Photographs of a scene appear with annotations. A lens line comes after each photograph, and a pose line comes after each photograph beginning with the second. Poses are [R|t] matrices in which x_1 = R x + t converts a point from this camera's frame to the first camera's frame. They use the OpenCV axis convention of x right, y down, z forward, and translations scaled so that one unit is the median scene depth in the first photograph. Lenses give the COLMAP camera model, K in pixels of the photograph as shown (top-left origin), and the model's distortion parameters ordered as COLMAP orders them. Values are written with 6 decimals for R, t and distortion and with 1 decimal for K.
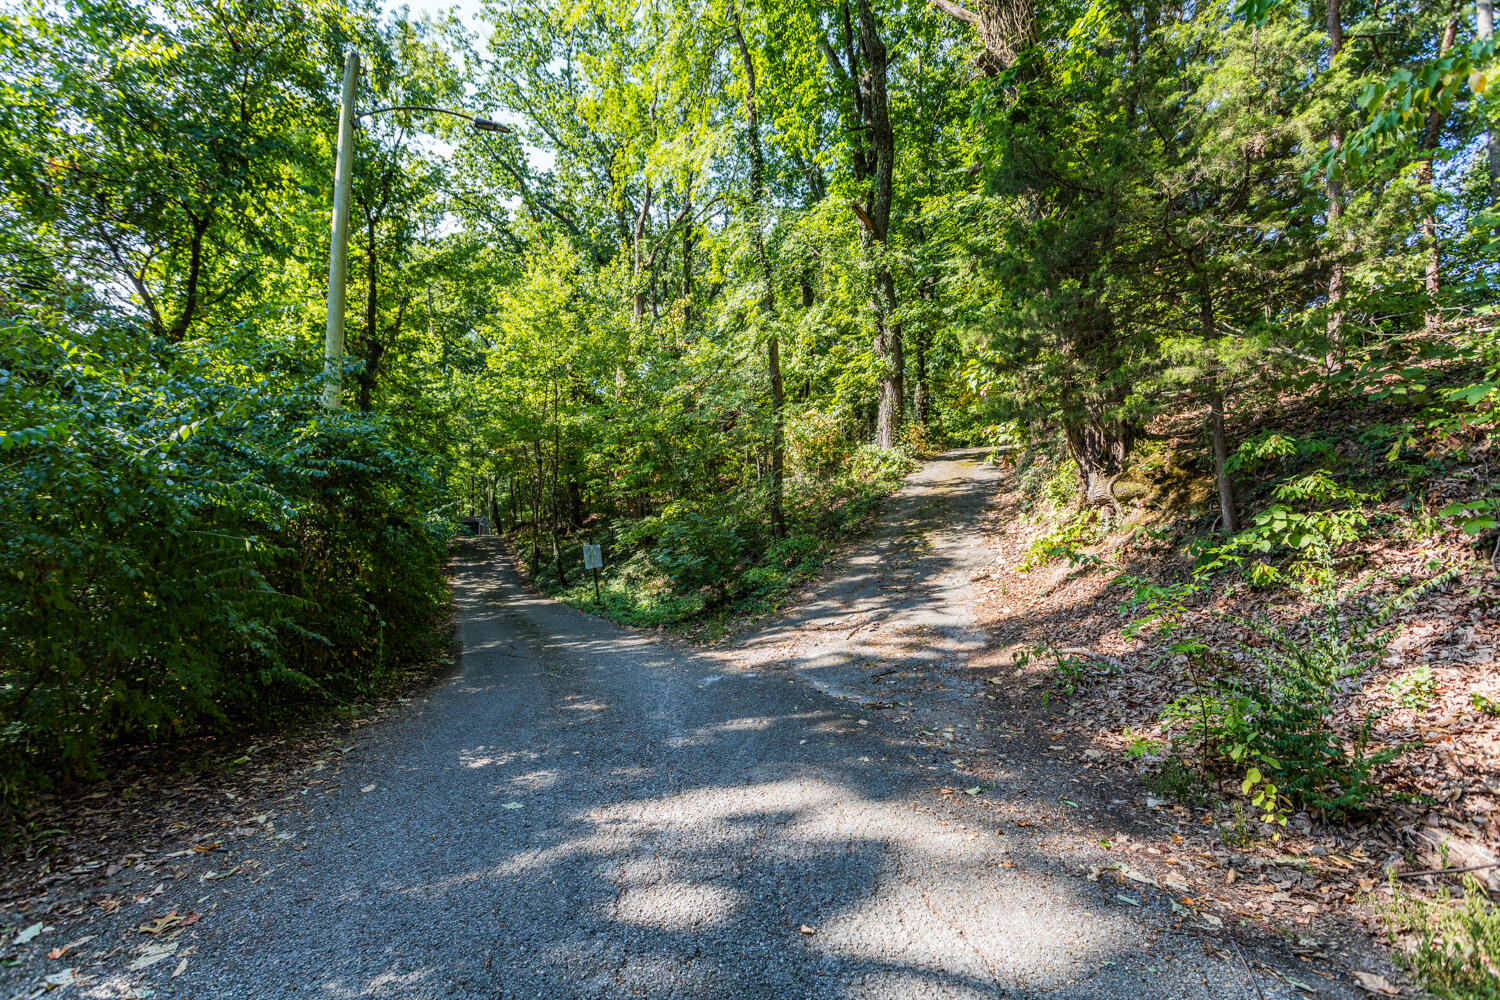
lens RADIAL K [[735.6, 0, 746.4], [0, 735.6, 503.5], [0, 0, 1]] dist [-0.002365, -0.000090]
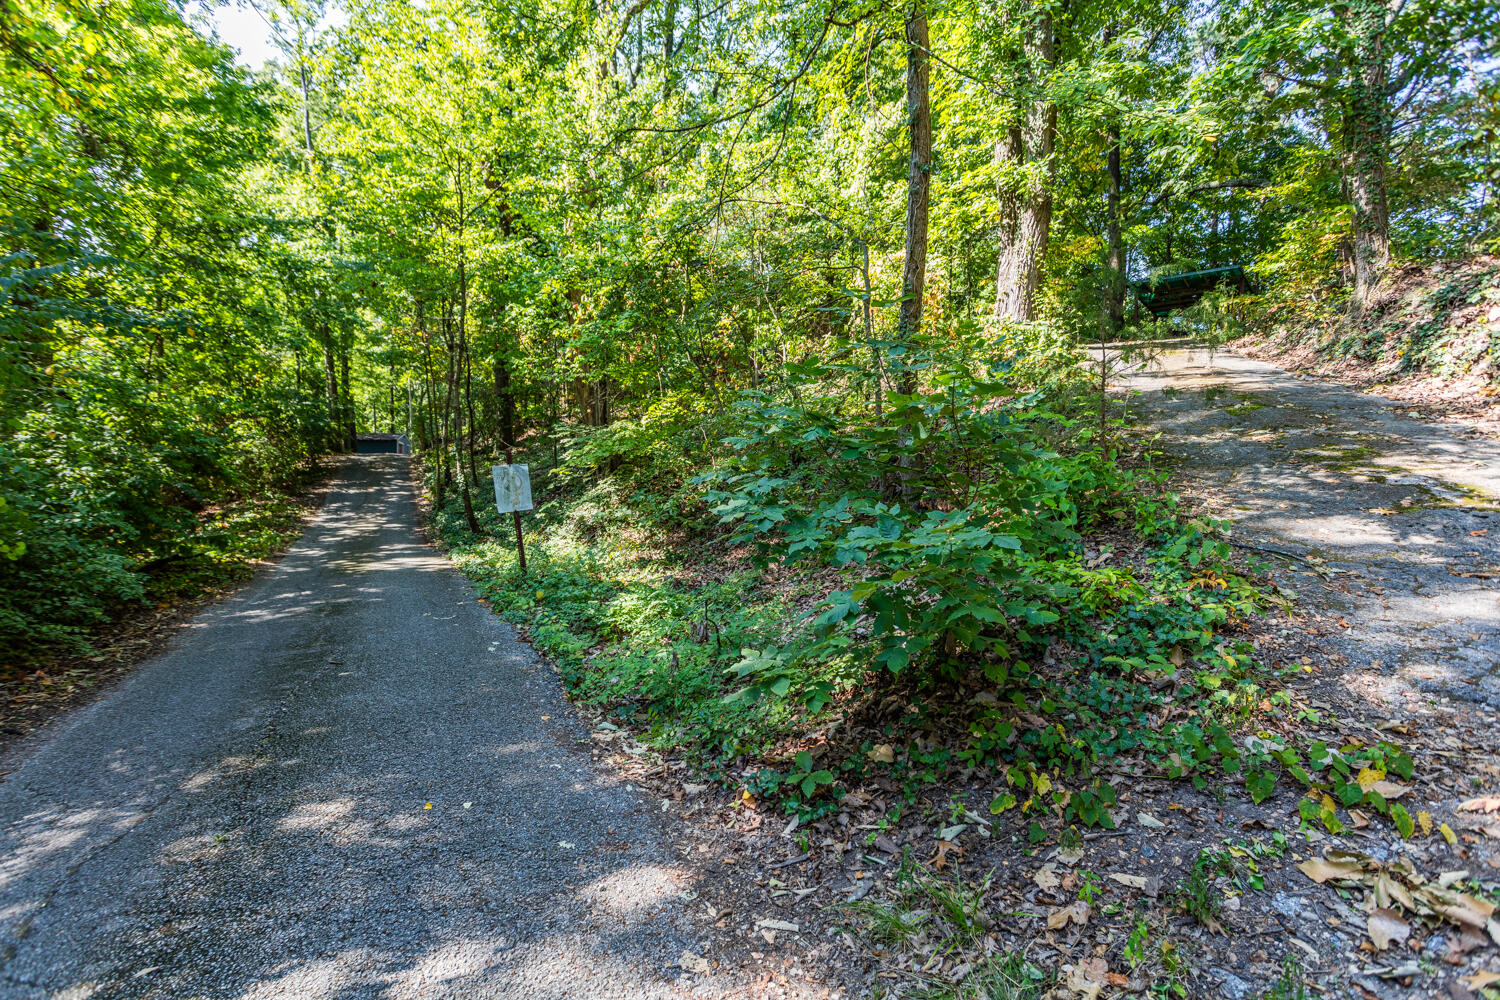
lens RADIAL K [[735.6, 0, 753.3], [0, 735.6, 494.9], [0, 0, 1]] dist [-0.002365, -0.000090]
pose [[0.996123, 0.029749, 0.082792, -0.073637], [-0.036243, 0.996288, 0.078080, 0.026014], [-0.080162, -0.080778, 0.993503, 0.408917]]
